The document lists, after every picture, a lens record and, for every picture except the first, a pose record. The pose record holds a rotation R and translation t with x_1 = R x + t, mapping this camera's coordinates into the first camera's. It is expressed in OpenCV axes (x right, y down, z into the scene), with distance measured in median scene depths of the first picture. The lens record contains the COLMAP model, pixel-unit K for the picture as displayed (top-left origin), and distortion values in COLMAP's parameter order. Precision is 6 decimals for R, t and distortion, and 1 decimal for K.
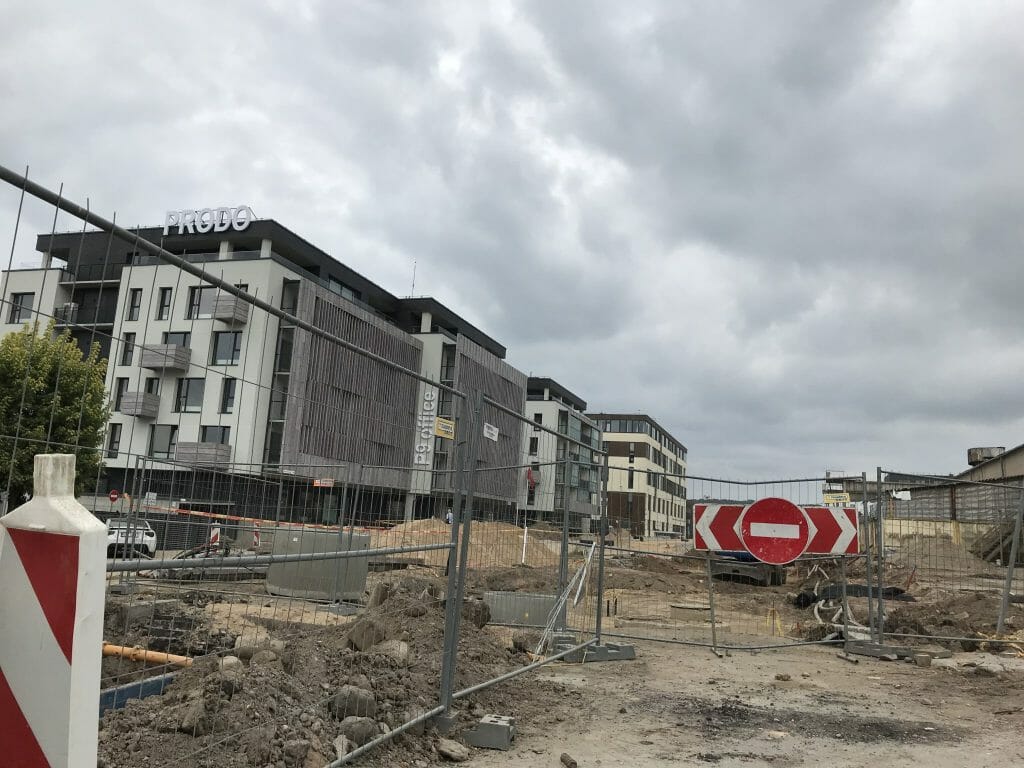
lens RADIAL K [[801.2, 0, 516.6], [0, 801.2, 356.3], [0, 0, 1]] dist [0.084818, -0.106562]
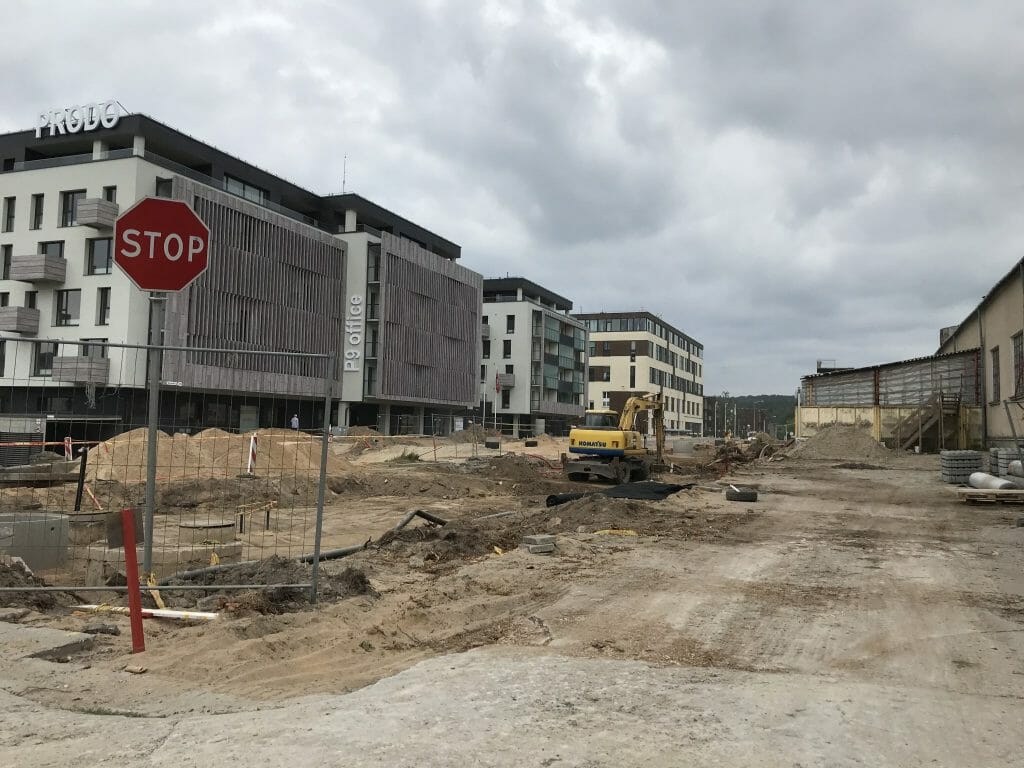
lens RADIAL K [[809.1, 0, 512.0], [0, 809.1, 384.0], [0, 0, 1]] dist [0.011321, -0.002919]
pose [[0.997156, -0.039027, -0.064468, 0.129804], [0.048302, 0.987623, 0.149224, 0.014014], [0.057846, -0.151914, 0.986700, 0.051966]]
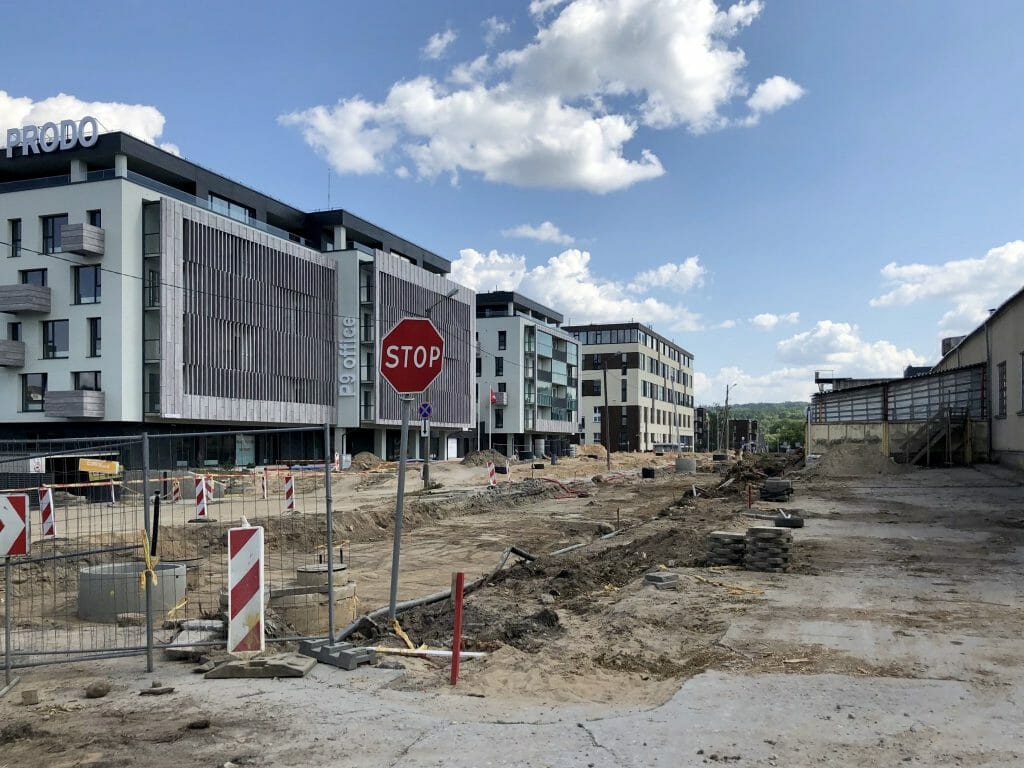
lens RADIAL K [[851.2, 0, 529.9], [0, 851.2, 440.7], [0, 0, 1]] dist [0.013742, -0.004581]
pose [[0.997874, -0.062261, -0.019253, 0.103984], [0.064871, 0.977203, 0.202153, -0.000384], [0.006227, -0.202972, 0.979165, 0.026018]]
